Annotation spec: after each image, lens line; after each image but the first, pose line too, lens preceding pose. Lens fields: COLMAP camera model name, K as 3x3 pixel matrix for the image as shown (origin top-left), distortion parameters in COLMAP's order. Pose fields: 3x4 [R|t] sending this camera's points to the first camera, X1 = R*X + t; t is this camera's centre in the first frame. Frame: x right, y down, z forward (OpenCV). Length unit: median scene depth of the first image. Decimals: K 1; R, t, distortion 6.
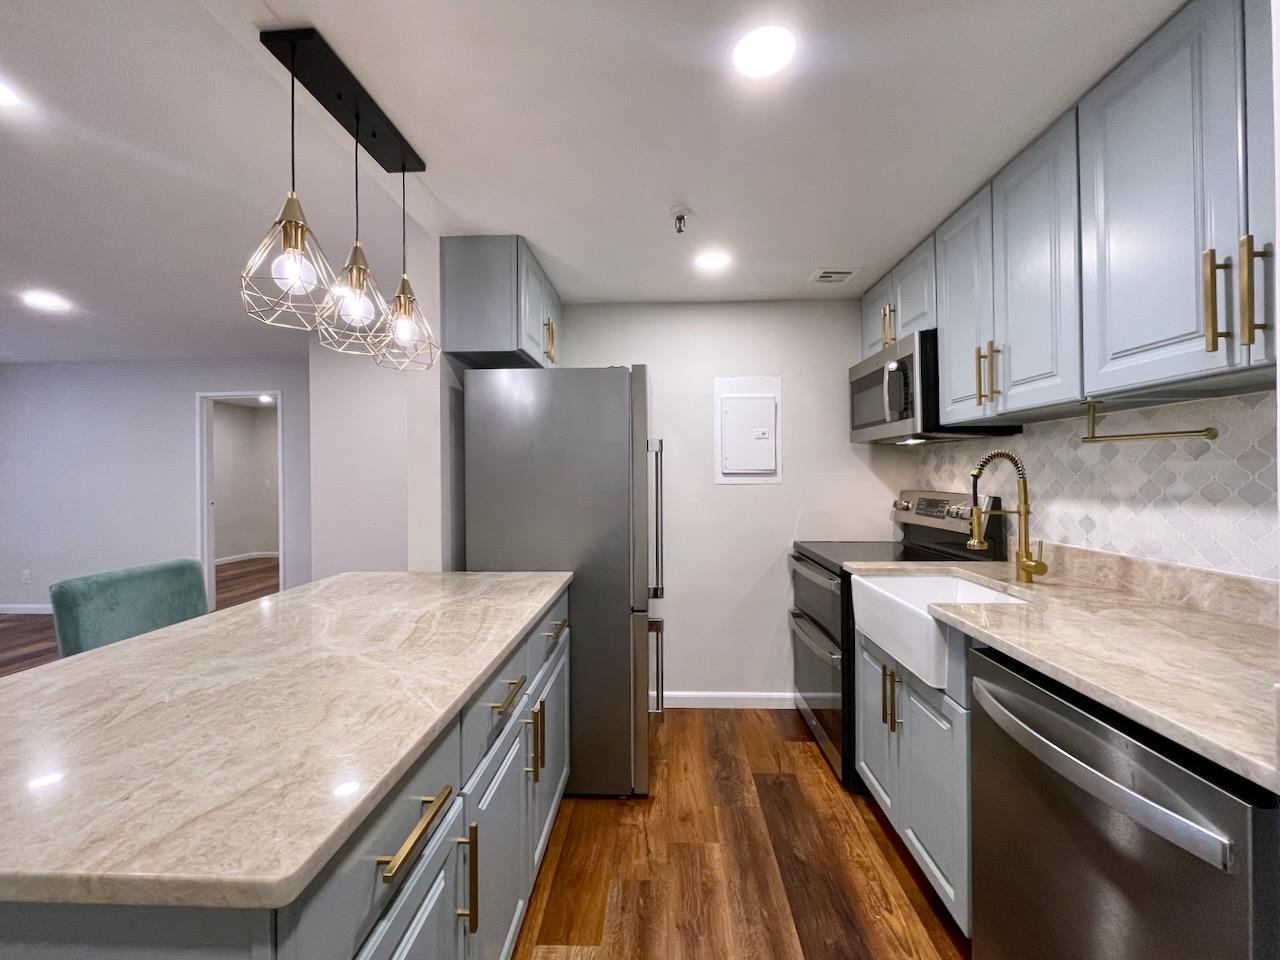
lens RADIAL K [[533.4, 0, 648.3], [0, 533.4, 470.6], [0, 0, 1]] dist [-0.001363, 0.000196]
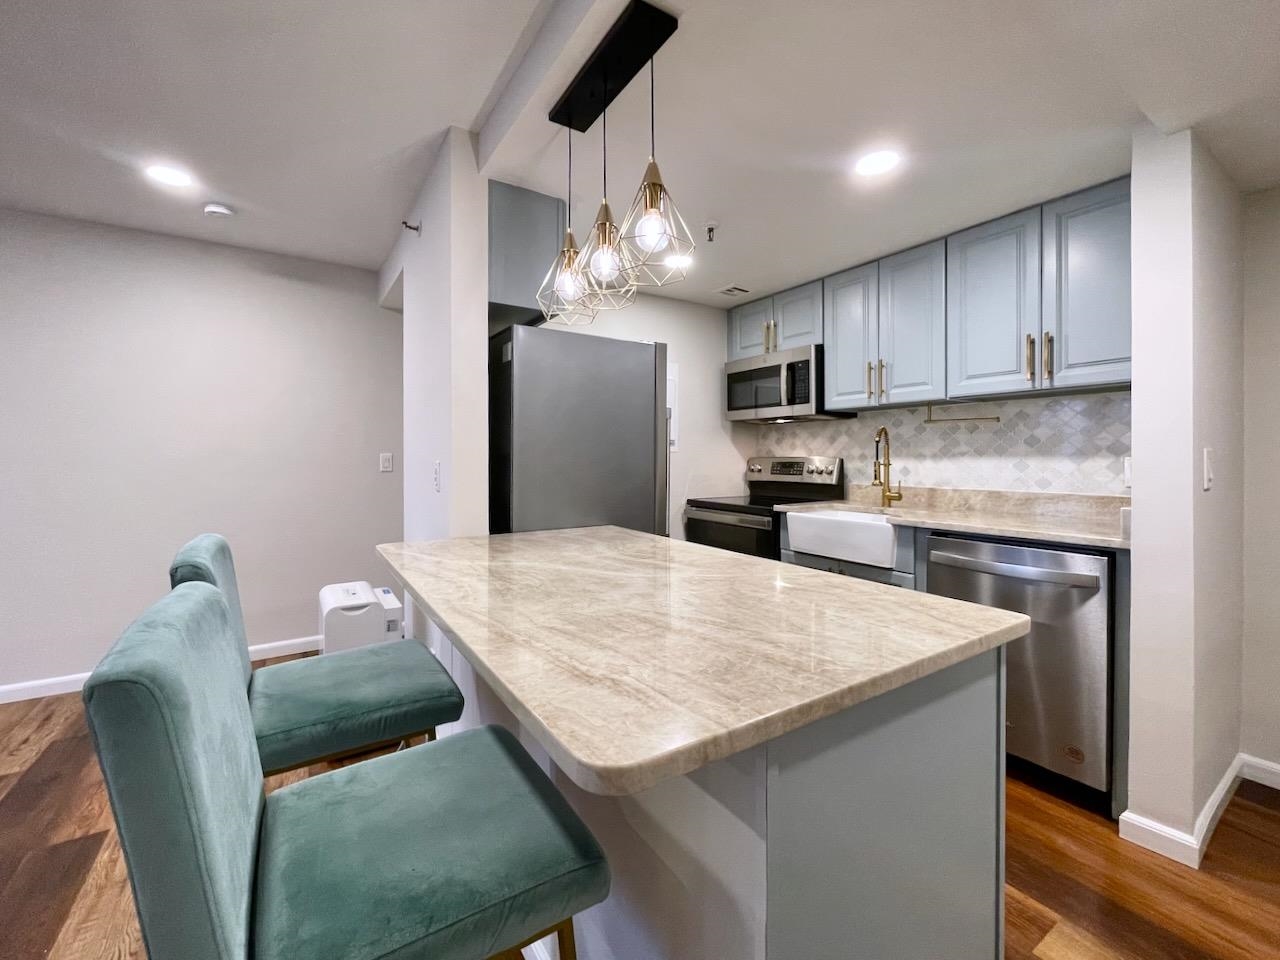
lens RADIAL K [[549.4, 0, 636.2], [0, 549.4, 461.1], [0, 0, 1]] dist [-0.002867, -0.000440]
pose [[0.810552, 0.002413, 0.585662, -0.855317], [-0.008478, 0.999935, 0.007614, 0.056053], [-0.585606, -0.011137, 0.810519, 0.067335]]
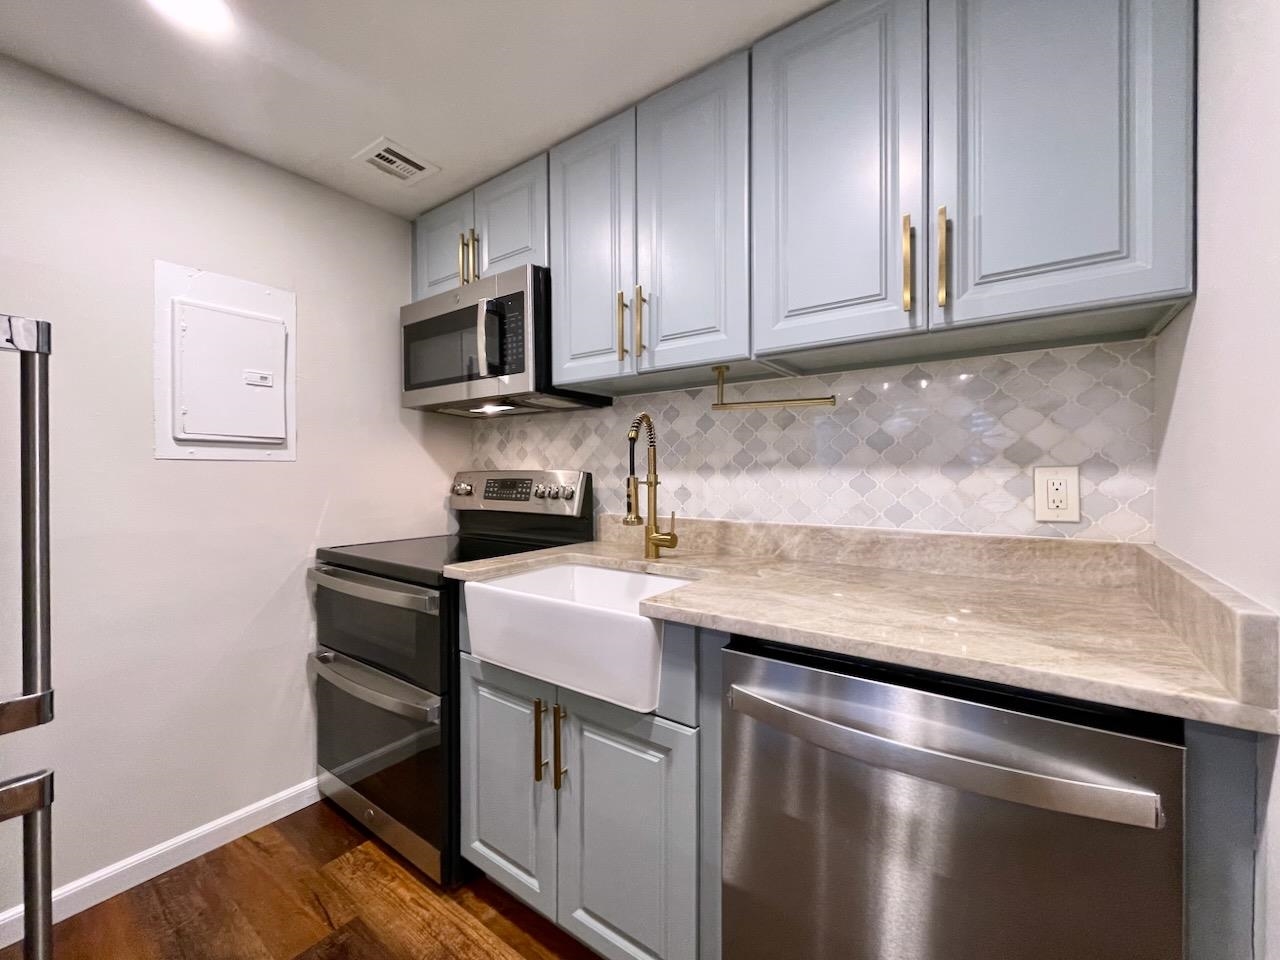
lens RADIAL K [[515.9, 0, 637.1], [0, 515.9, 476.9], [0, 0, 1]] dist [-0.002855, -0.000418]
pose [[0.558315, 0.000600, 0.829629, -0.053353], [-0.006809, 0.999969, 0.003859, 0.059194], [-0.829601, -0.007804, 0.558302, 0.479534]]
